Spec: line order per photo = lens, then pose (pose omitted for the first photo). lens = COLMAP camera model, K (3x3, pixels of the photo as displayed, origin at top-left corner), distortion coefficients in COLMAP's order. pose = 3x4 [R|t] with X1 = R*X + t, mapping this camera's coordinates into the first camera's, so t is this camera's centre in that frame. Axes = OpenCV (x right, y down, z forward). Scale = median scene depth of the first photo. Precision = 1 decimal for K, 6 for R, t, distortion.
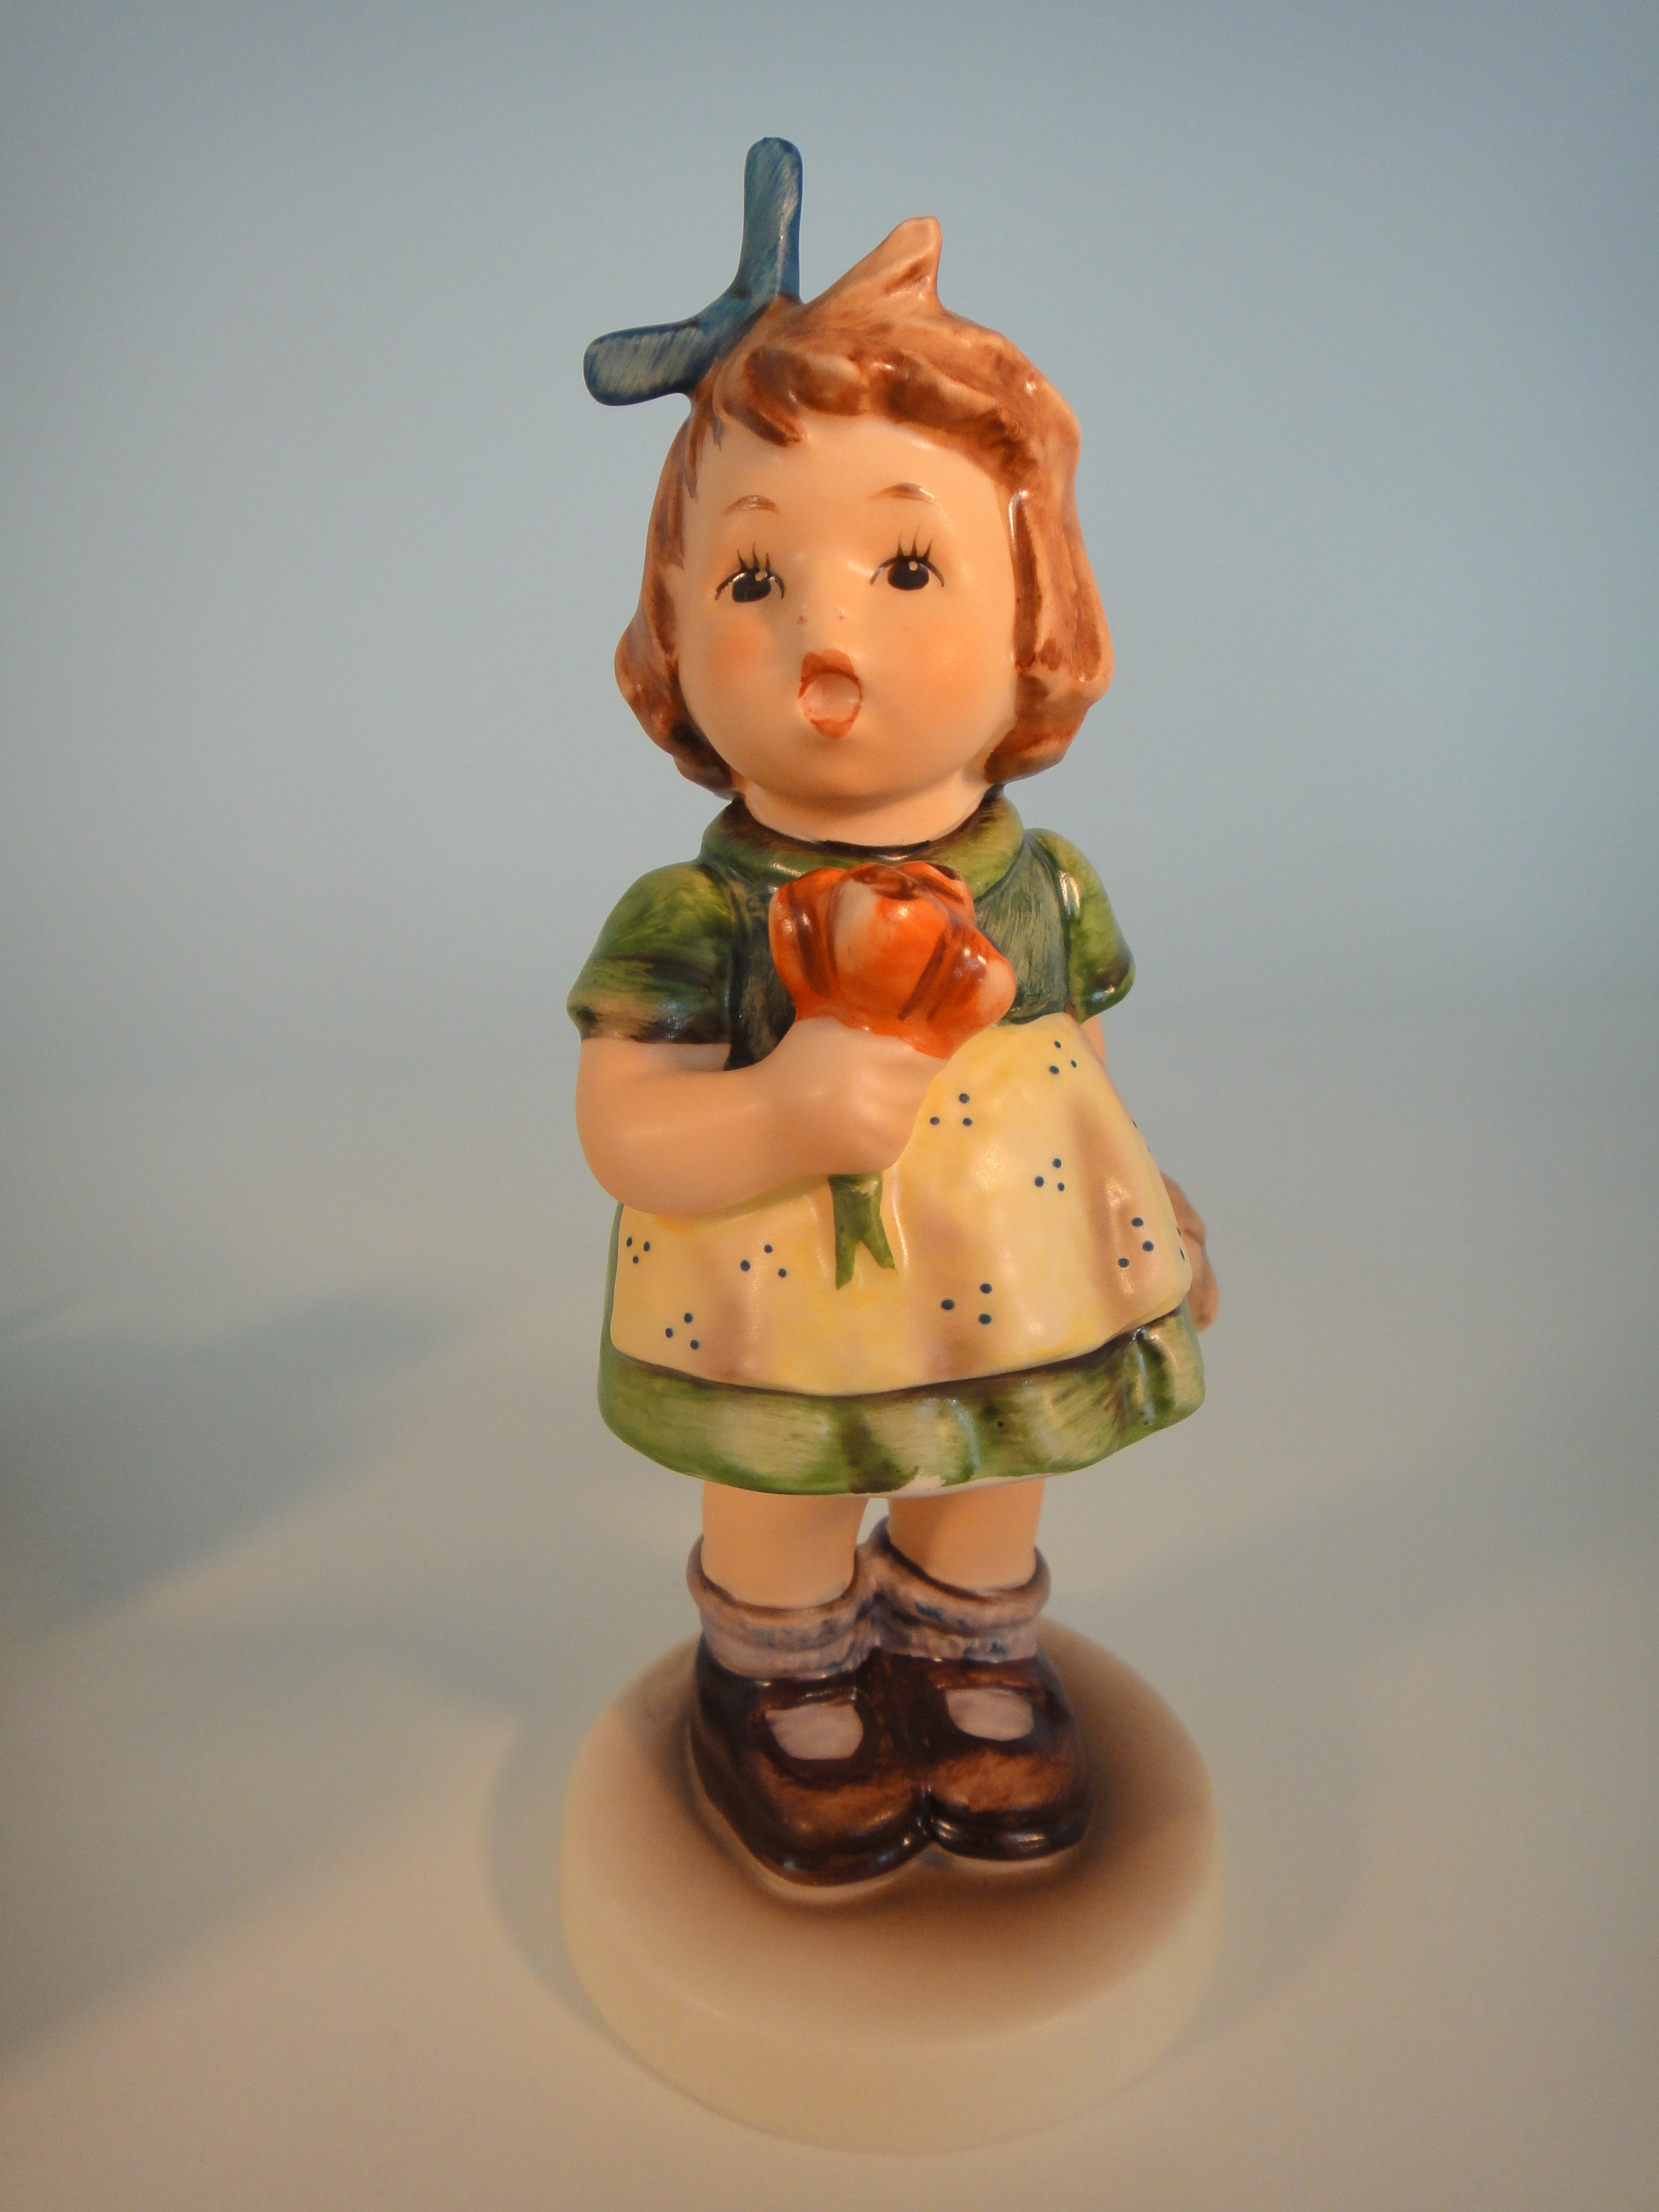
lens RADIAL K [[1661.7, 0, 829.5], [0, 1661.7, 1106.0], [0, 0, 1]] dist [0.048882, 0.000598]
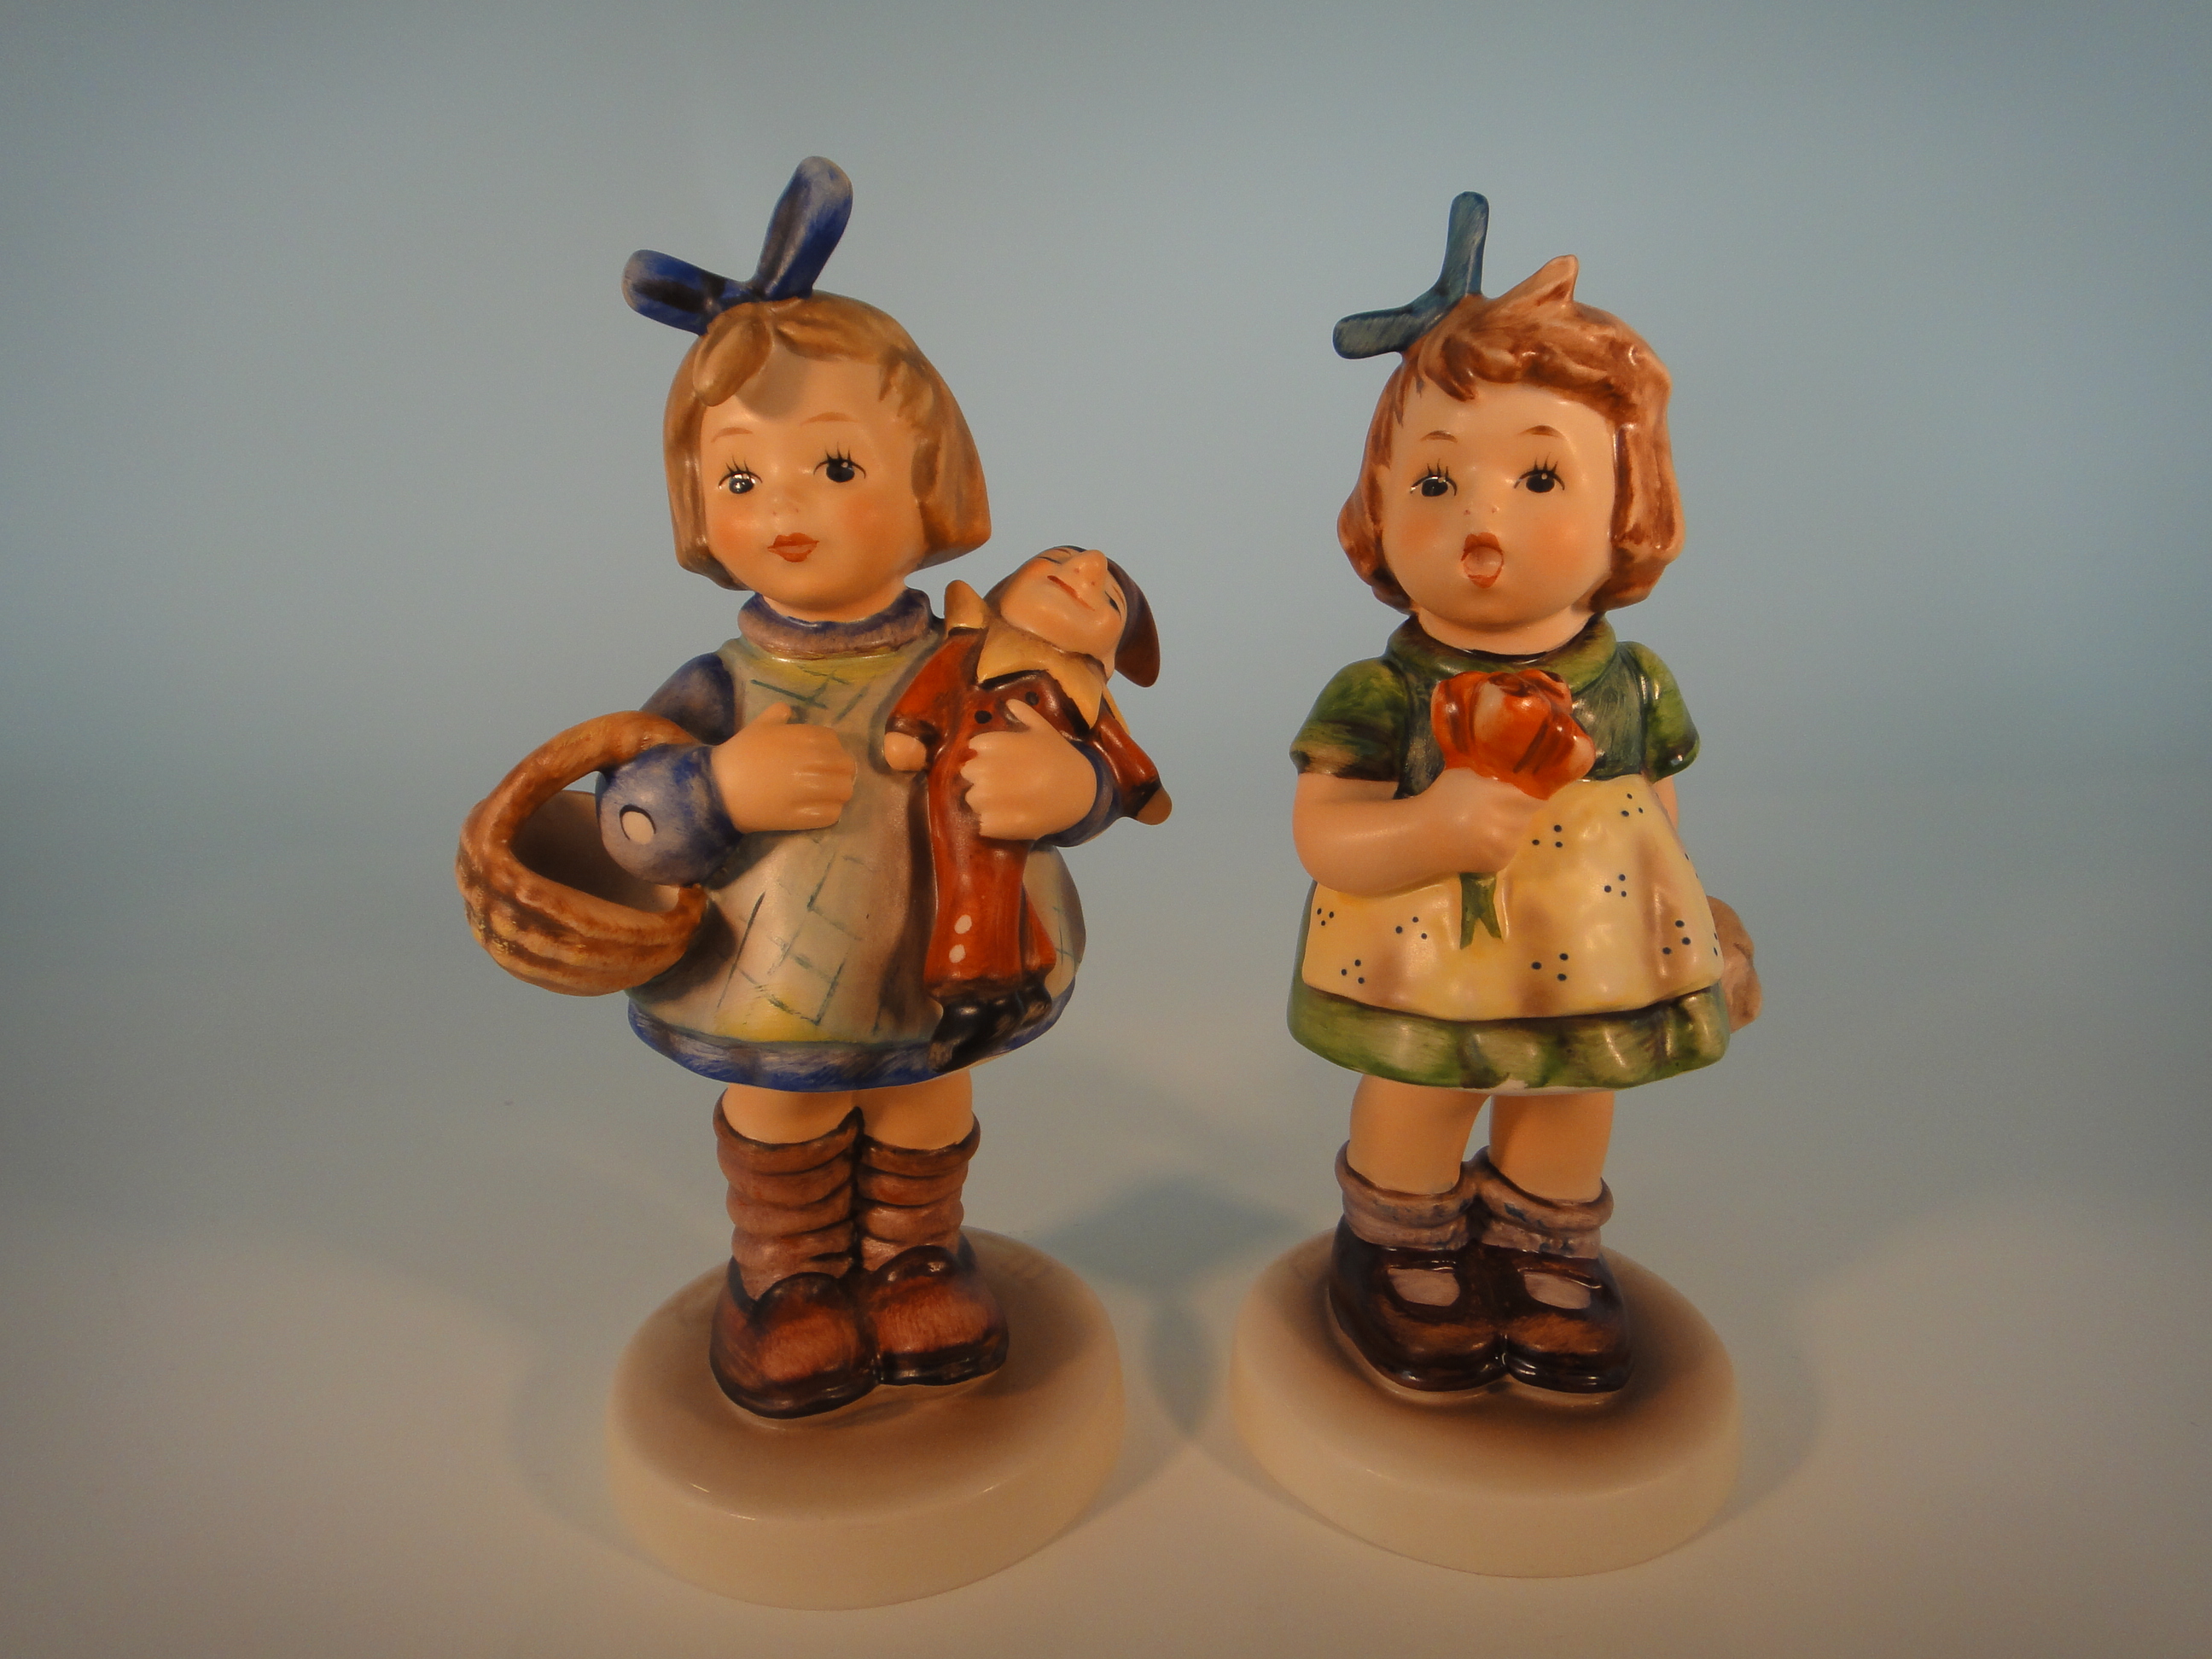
lens RADIAL K [[1661.7, 0, 1106.0], [0, 1661.7, 829.5], [0, 0, 1]] dist [0.048882, 0.000598]
pose [[0.975265, 0.065040, -0.211252, 0.002897], [-0.067114, 0.997742, -0.002655, 0.027064], [0.210602, 0.016768, 0.977428, -0.521767]]
